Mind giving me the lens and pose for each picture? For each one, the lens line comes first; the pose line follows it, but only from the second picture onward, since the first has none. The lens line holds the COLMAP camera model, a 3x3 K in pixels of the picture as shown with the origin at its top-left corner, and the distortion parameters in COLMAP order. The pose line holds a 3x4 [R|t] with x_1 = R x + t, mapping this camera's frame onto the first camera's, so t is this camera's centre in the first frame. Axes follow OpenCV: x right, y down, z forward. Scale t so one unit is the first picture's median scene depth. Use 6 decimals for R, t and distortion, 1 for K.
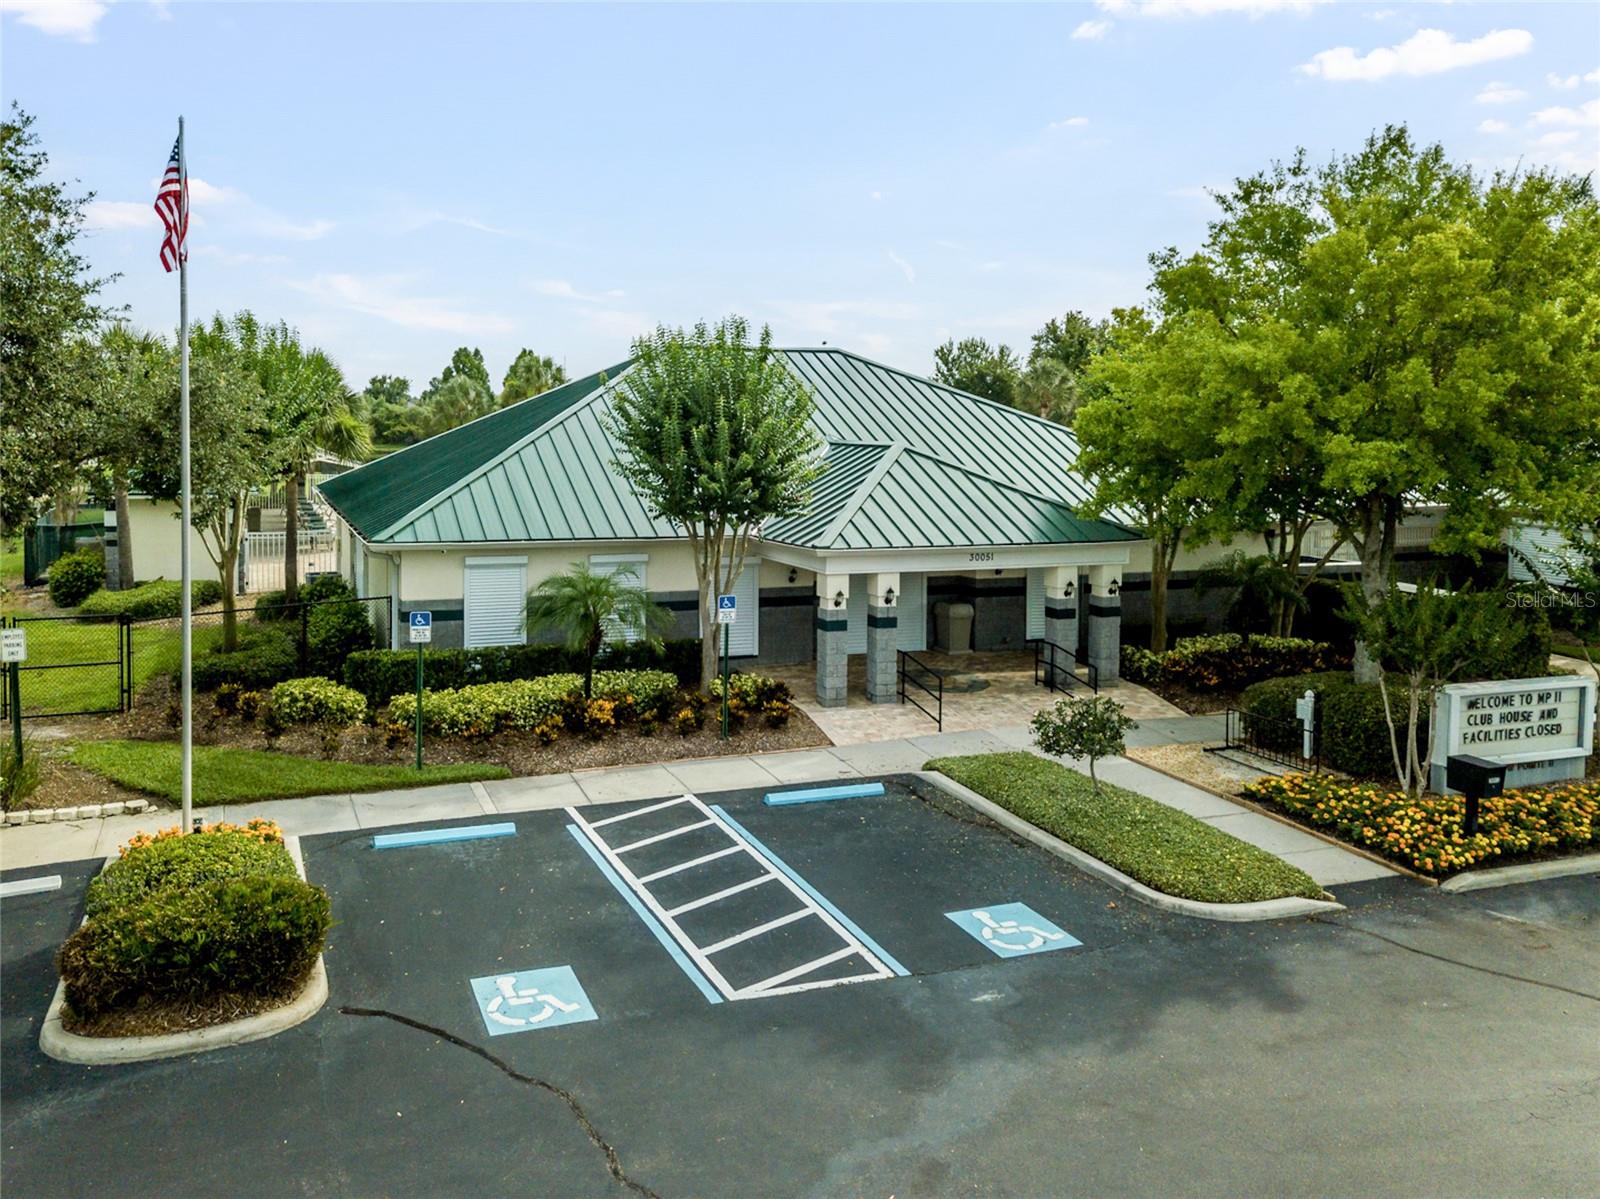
lens RADIAL K [[1180.6, 0, 800.0], [0, 1180.6, 599.5], [0, 0, 1]] dist [-0.002456, 0.000017]
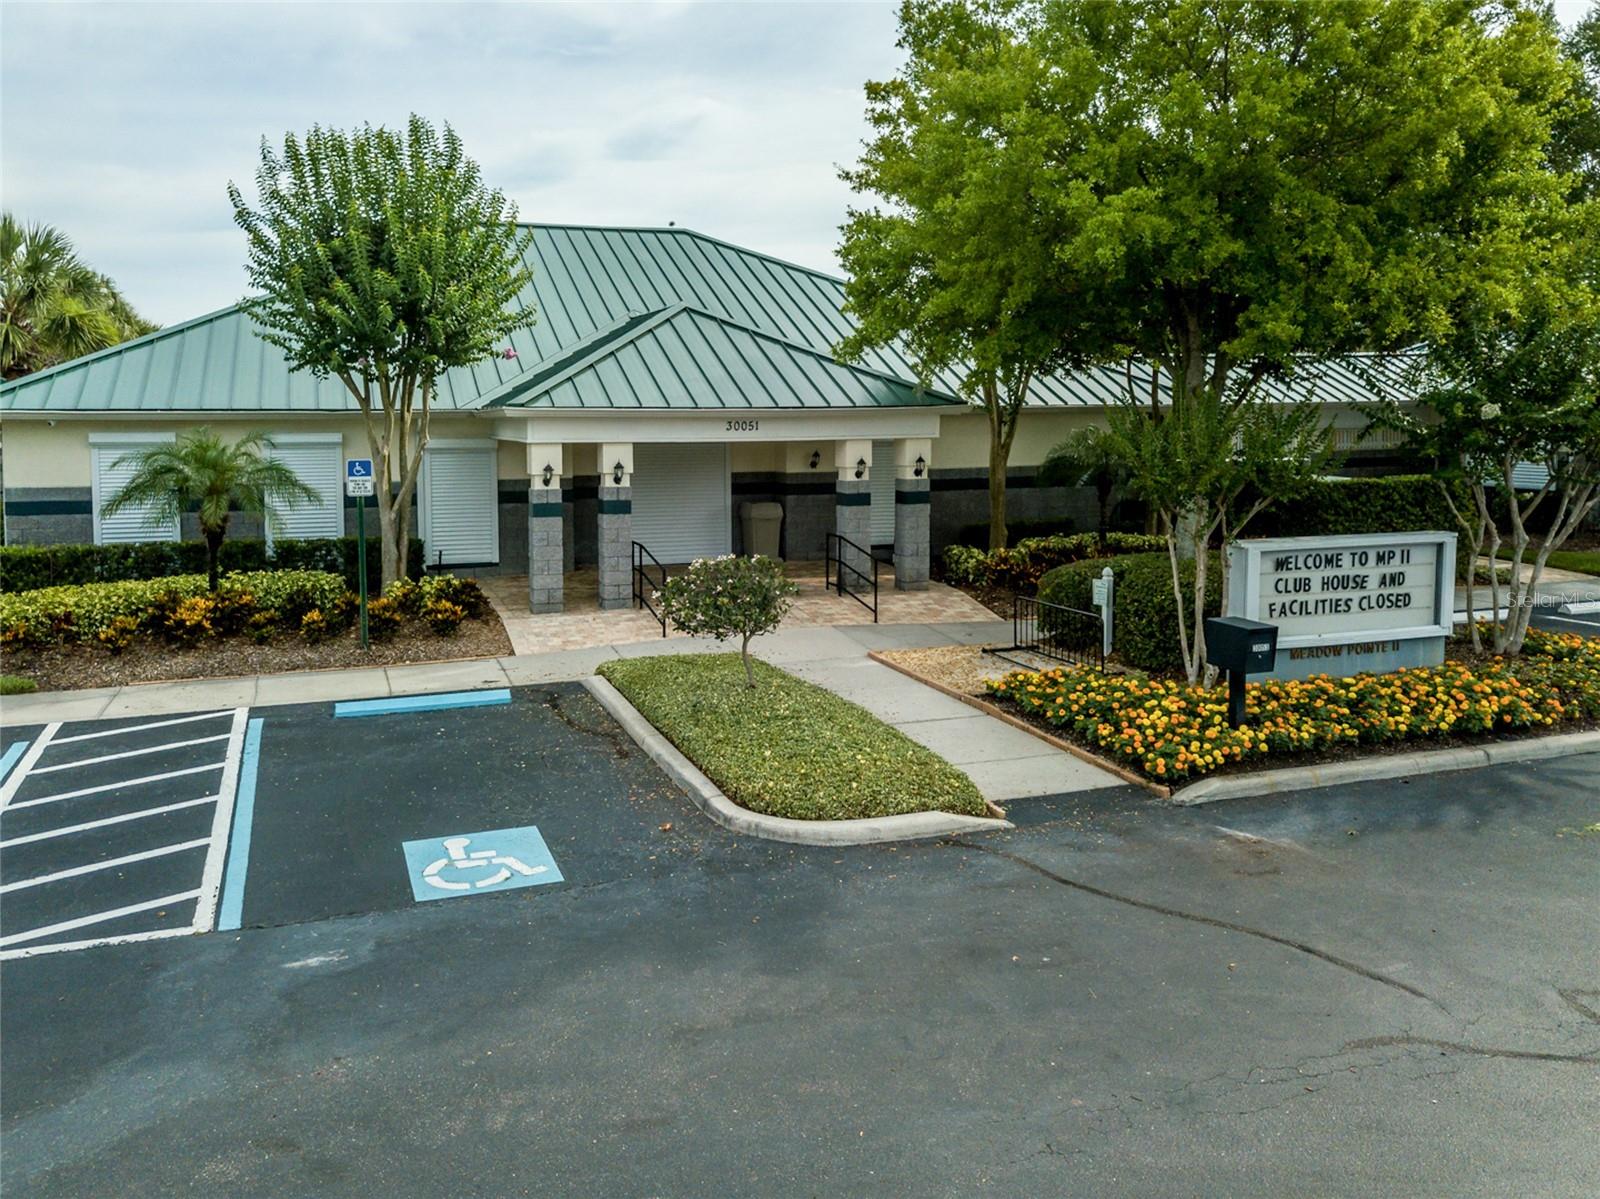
lens RADIAL K [[1247.4, 0, 800.0], [0, 1247.4, 599.5], [0, 0, 1]] dist [0.011307, 0.003192]
pose [[0.999854, -0.014582, 0.008864, 0.299685], [0.014356, 0.999581, 0.025137, 0.099175], [-0.009227, -0.025006, 0.999645, 0.254968]]
